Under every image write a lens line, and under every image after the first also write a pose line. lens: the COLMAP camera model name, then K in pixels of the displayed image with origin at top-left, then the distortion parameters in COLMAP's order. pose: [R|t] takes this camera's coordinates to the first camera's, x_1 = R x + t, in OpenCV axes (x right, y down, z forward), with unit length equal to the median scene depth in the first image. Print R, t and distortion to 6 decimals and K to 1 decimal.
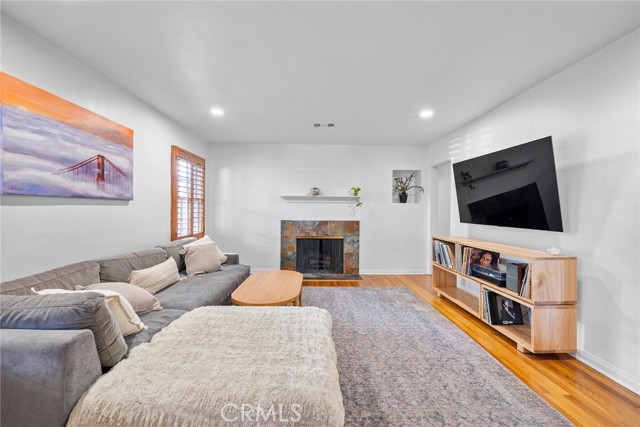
lens RADIAL K [[263.8, 0, 320.0], [0, 263.8, 213.5], [0, 0, 1]] dist [-0.000147, -0.000139]
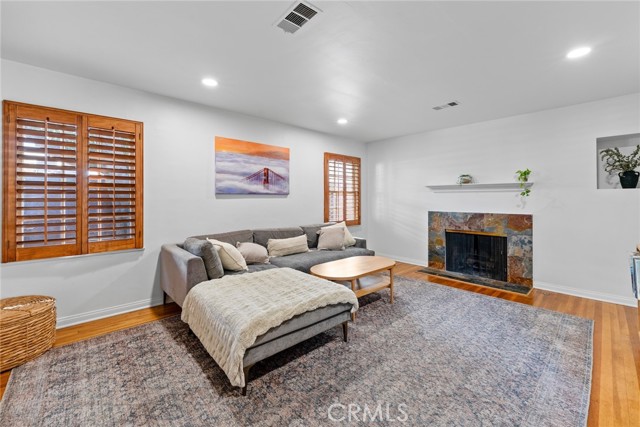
lens RADIAL K [[267.4, 0, 321.1], [0, 267.4, 200.3], [0, 0, 1]] dist [-0.000385, -0.000235]
pose [[0.671524, -0.004620, -0.740968, 0.392855], [-0.006549, 0.999905, -0.012169, 0.000052], [0.740954, 0.013024, 0.671430, 0.075813]]
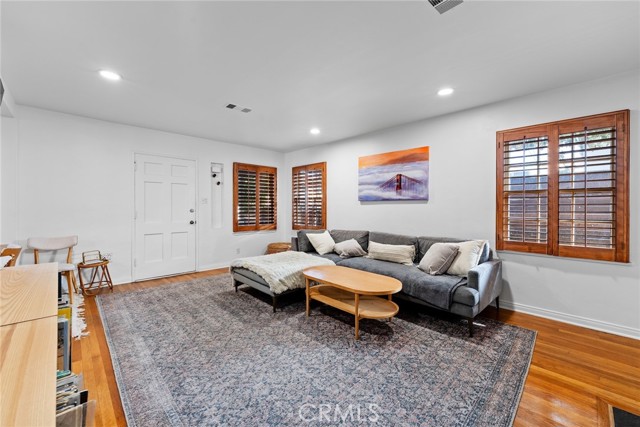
lens RADIAL K [[263.8, 0, 320.0], [0, 263.8, 213.5], [0, 0, 1]] dist [-0.000147, -0.000139]
pose [[-0.730757, 0.011906, -0.682534, 0.415585], [-0.016558, 0.999245, 0.035158, -0.013109], [0.682437, 0.036993, -0.730008, 1.141911]]
